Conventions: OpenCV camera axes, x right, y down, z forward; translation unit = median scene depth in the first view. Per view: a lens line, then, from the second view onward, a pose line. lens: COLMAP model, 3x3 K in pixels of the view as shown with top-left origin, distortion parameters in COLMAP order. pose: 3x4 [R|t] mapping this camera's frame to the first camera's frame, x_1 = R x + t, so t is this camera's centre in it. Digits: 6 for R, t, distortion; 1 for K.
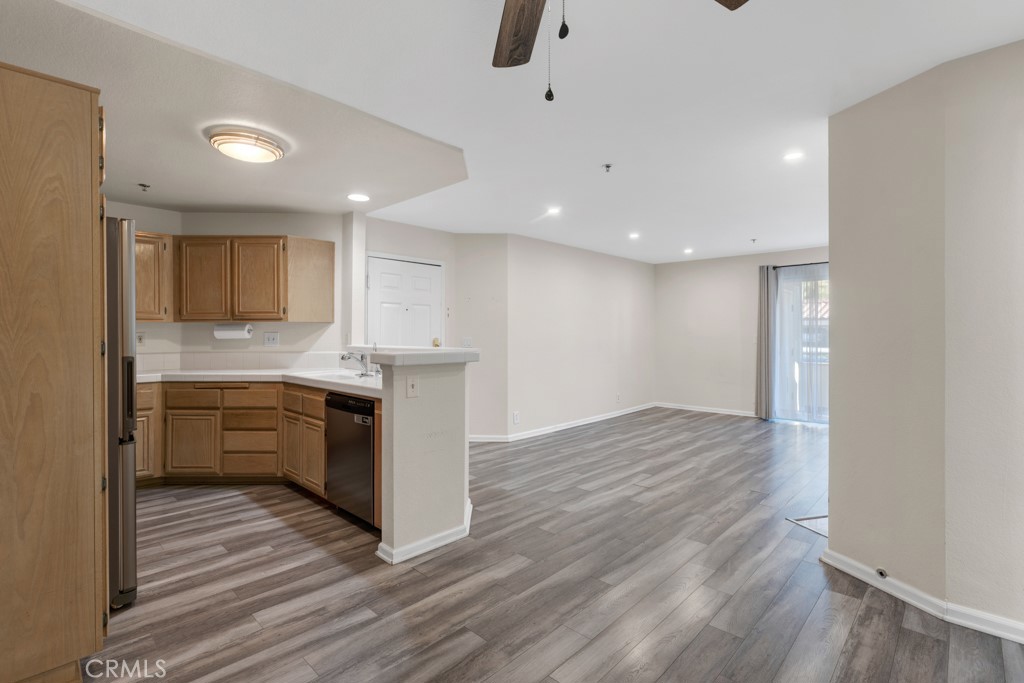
lens RADIAL K [[470.8, 0, 500.7], [0, 470.8, 334.1], [0, 0, 1]] dist [0.000308, 0.000199]
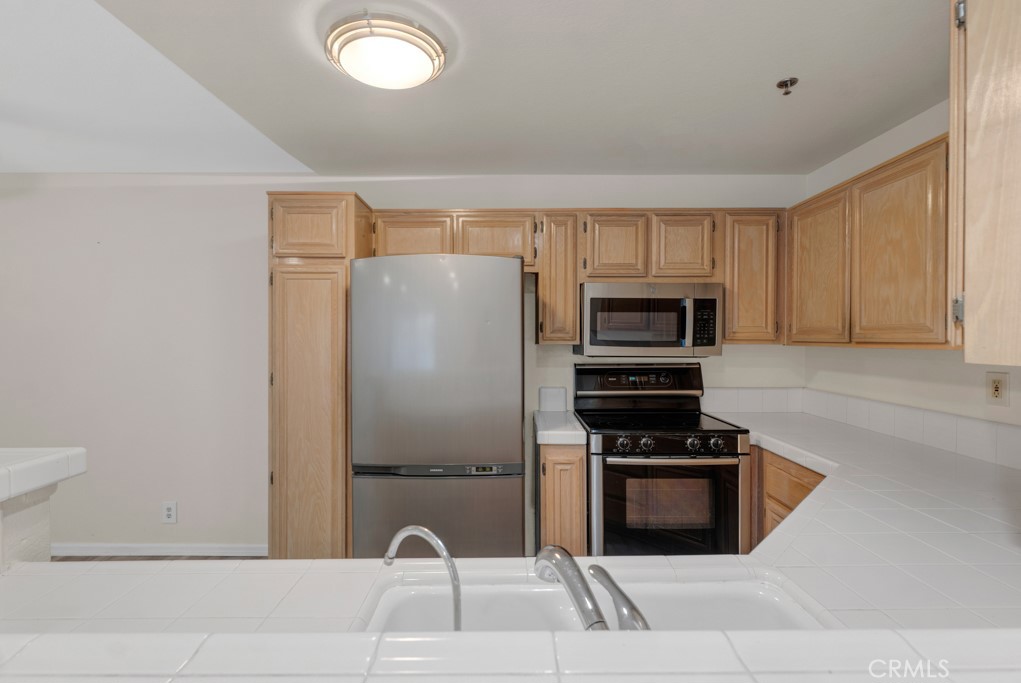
lens RADIAL K [[462.6, 0, 507.9], [0, 462.6, 342.8], [0, 0, 1]] dist [0.003561, -0.001004]
pose [[-0.715791, 0.015814, -0.698135, -0.182266], [0.004781, 0.999831, 0.017747, -0.043943], [0.698298, 0.009365, -0.715746, 1.108728]]
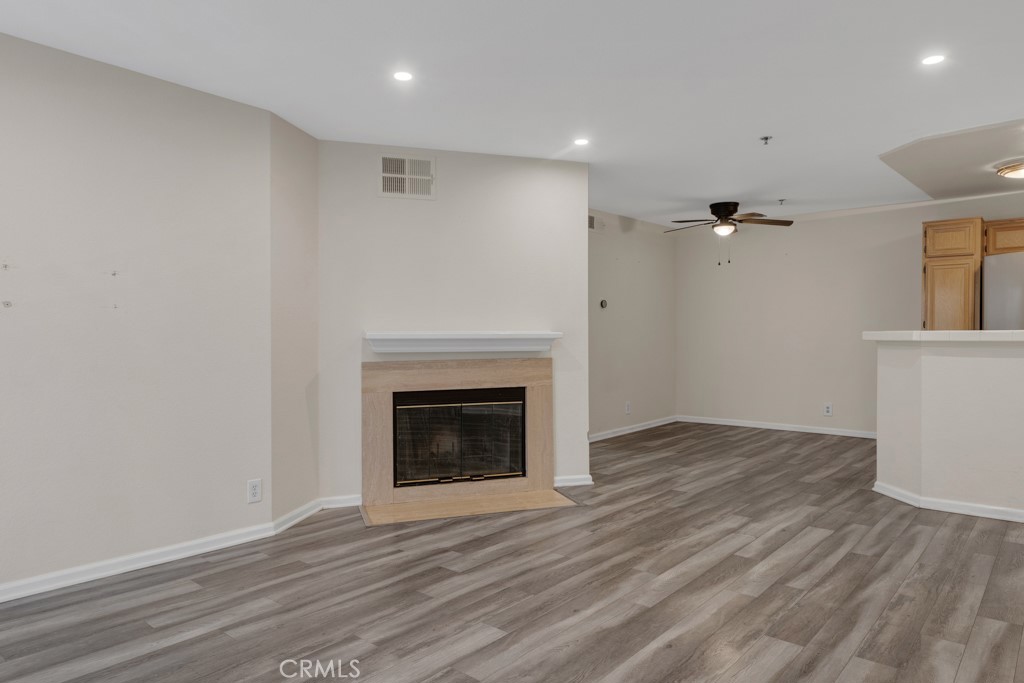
lens RADIAL K [[660.0, 0, 501.1], [0, 660.0, 340.0], [0, 0, 1]] dist [0.001588, -0.001636]
pose [[-0.998305, 0.008736, -0.057542, 0.720741], [0.008108, 0.999905, 0.011149, 0.024497], [0.057634, 0.010664, -0.998281, 1.979226]]
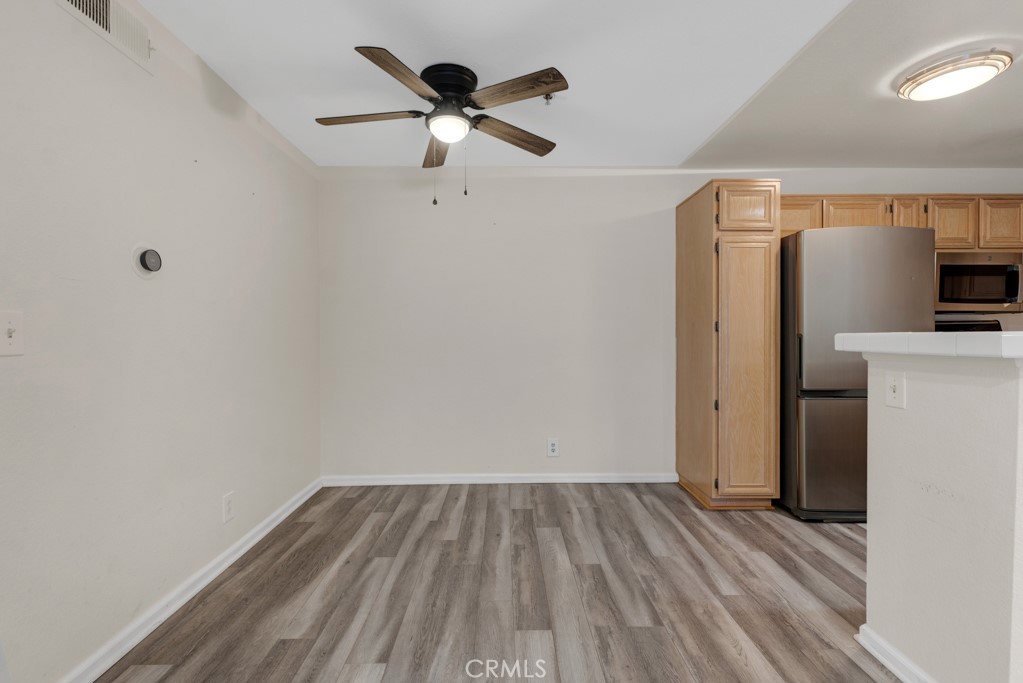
lens RADIAL K [[463.5, 0, 508.9], [0, 463.5, 342.8], [0, 0, 1]] dist [0.003561, -0.001004]
pose [[-0.703297, 0.013578, -0.710767, 0.409295], [0.008816, 0.999907, 0.010378, 0.029319], [0.710842, 0.001032, -0.703351, 0.752718]]
